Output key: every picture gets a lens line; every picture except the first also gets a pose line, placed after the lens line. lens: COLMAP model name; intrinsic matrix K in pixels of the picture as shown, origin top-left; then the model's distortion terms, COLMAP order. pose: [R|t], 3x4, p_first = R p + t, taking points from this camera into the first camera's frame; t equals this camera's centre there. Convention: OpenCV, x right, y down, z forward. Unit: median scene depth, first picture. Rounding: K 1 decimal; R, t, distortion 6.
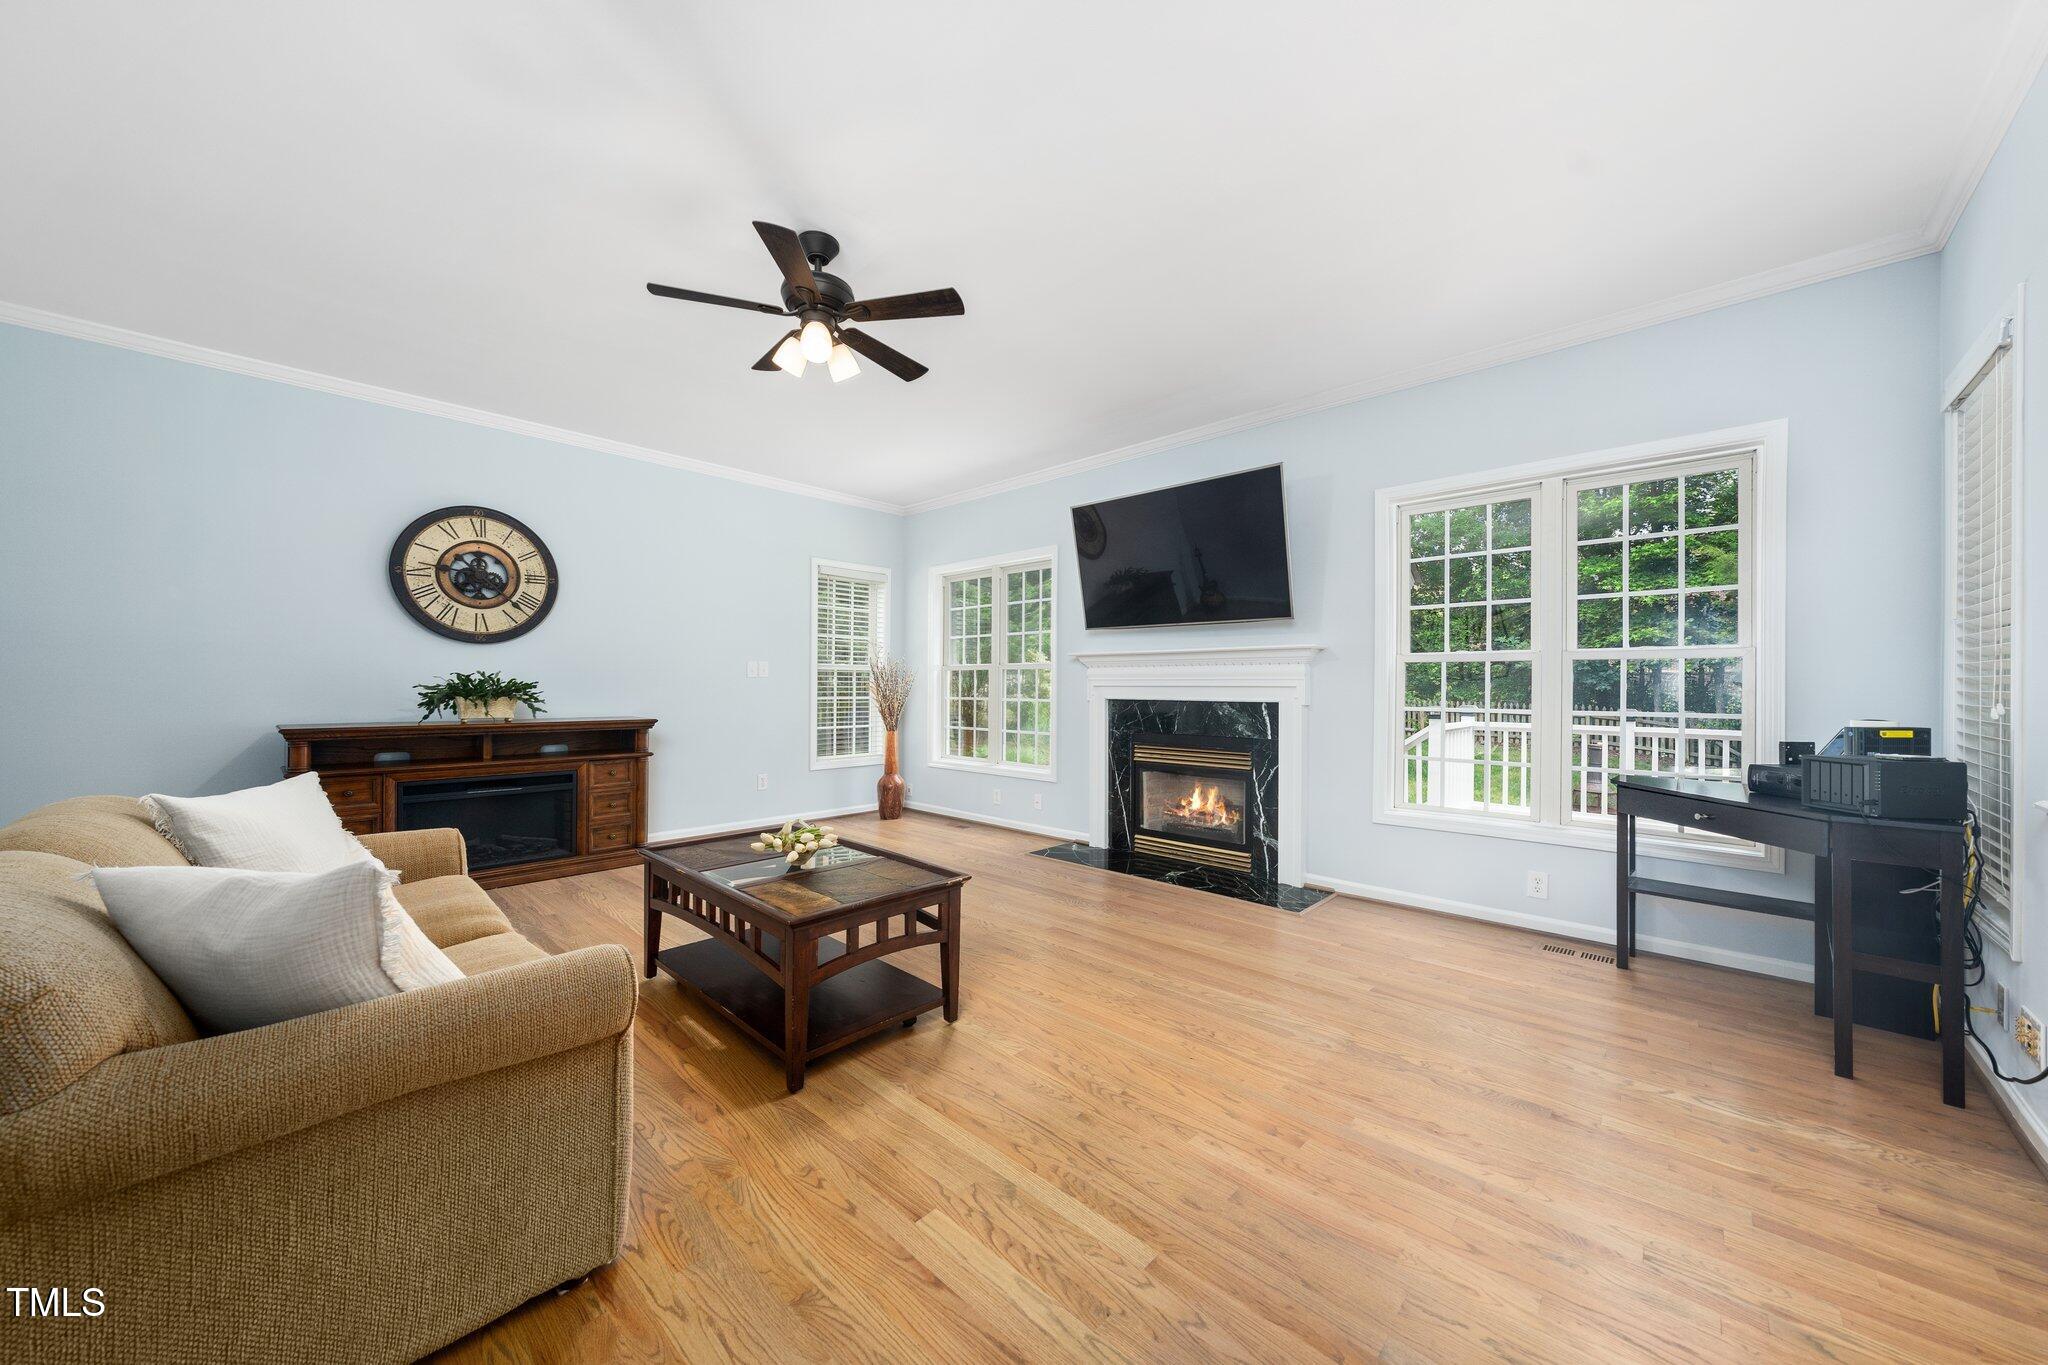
lens RADIAL K [[702.7, 0, 1030.5], [0, 702.7, 680.9], [0, 0, 1]] dist [0.000693, 0.000136]
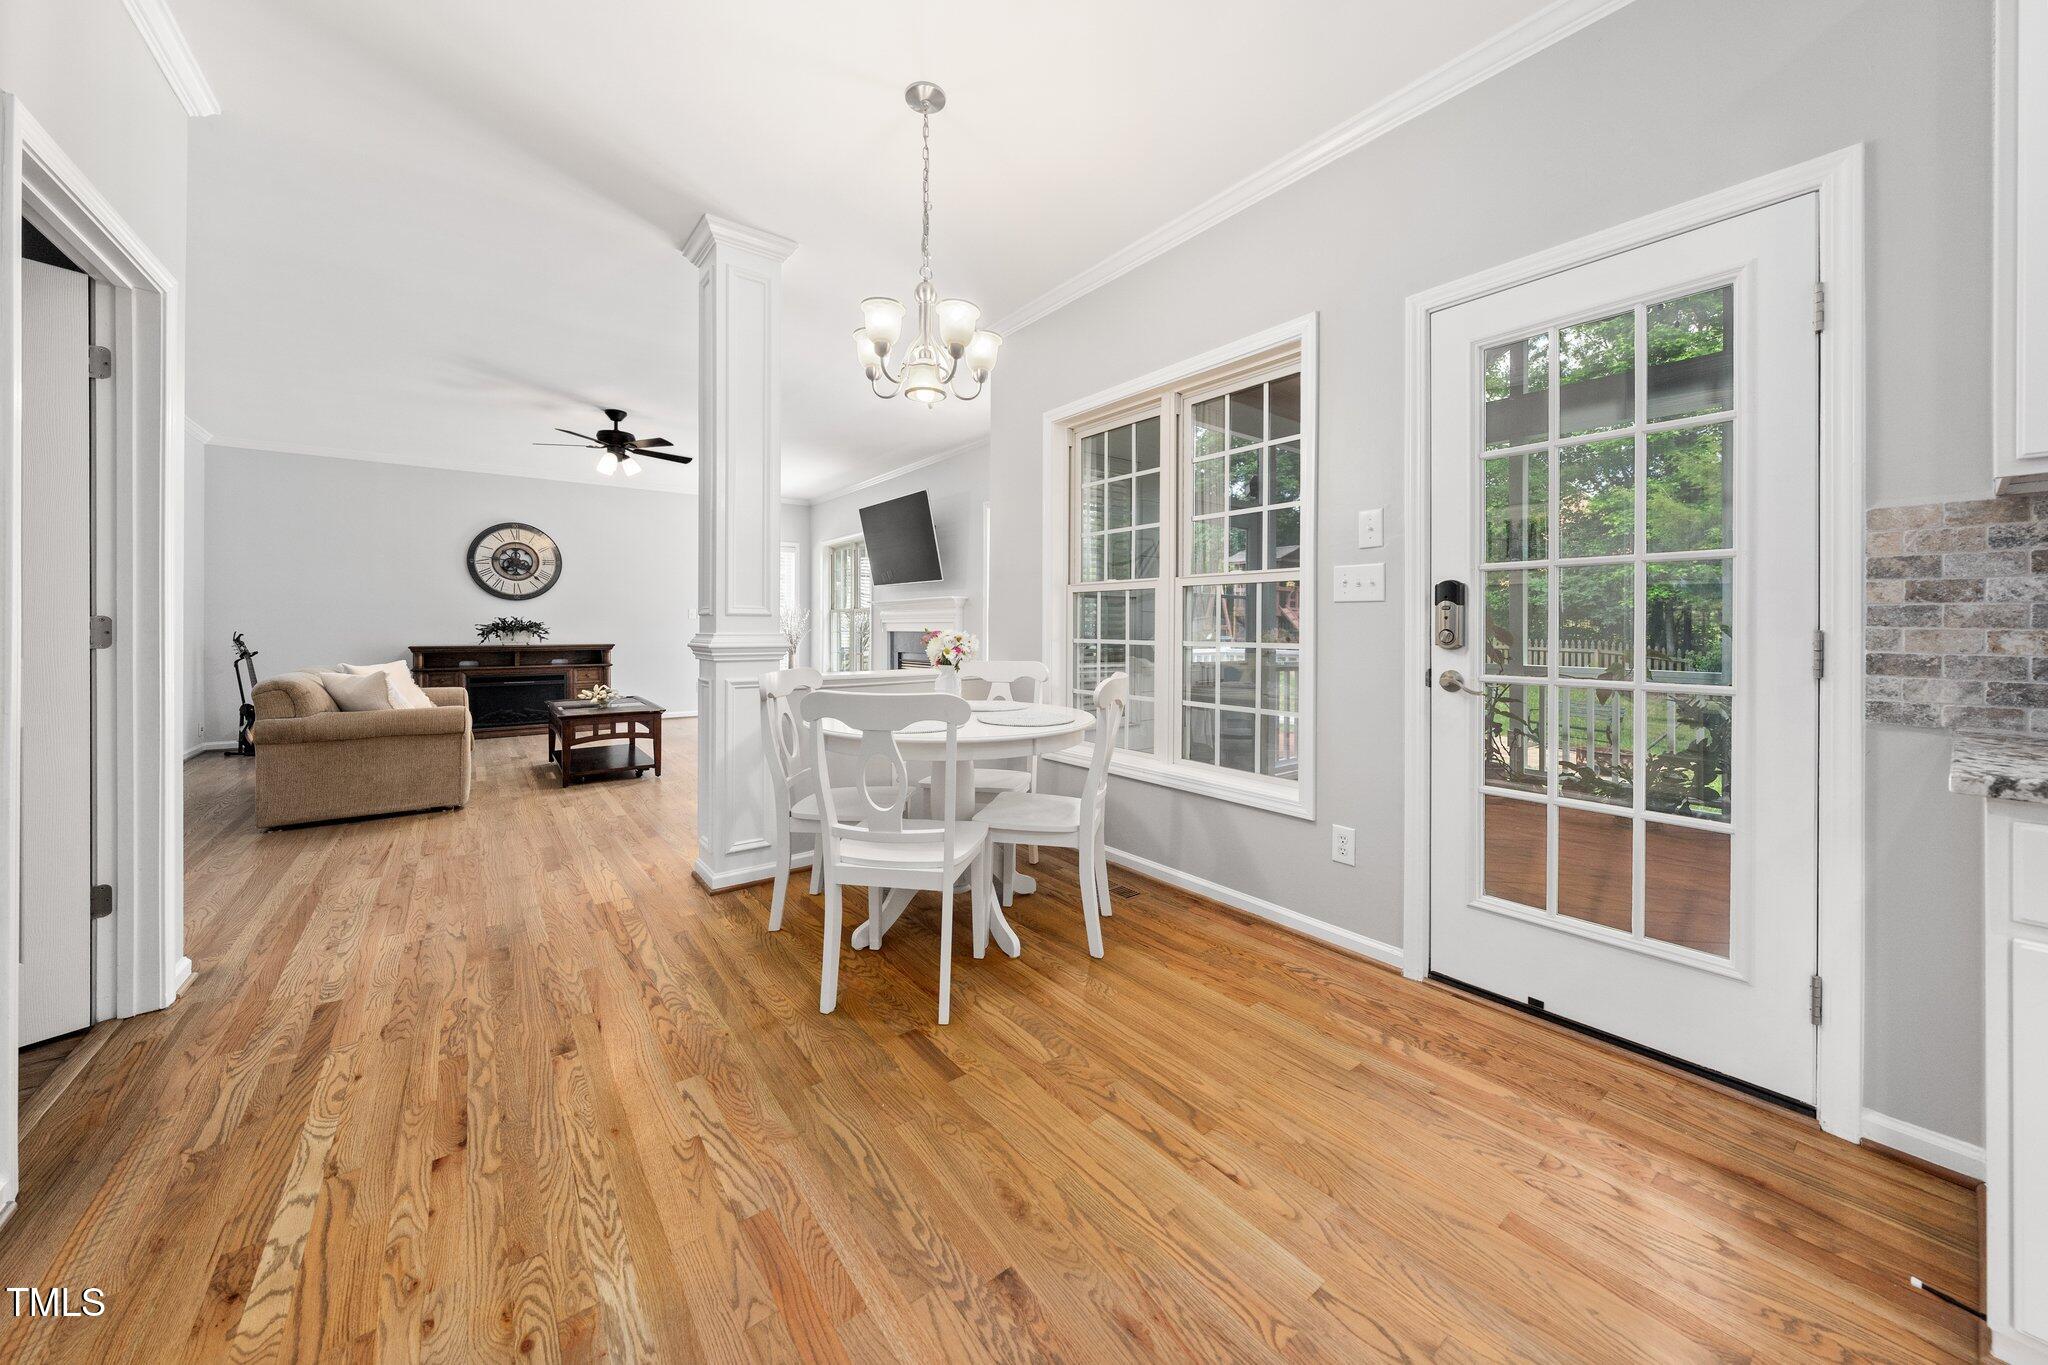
lens RADIAL K [[702.7, 0, 1035.0], [0, 702.7, 627.8], [0, 0, 1]] dist [0.000693, 0.000136]
pose [[0.988359, -0.001540, -0.152131, 0.792726], [0.002264, 0.999987, 0.004586, 0.010182], [0.152122, -0.004877, 0.988350, -0.559614]]
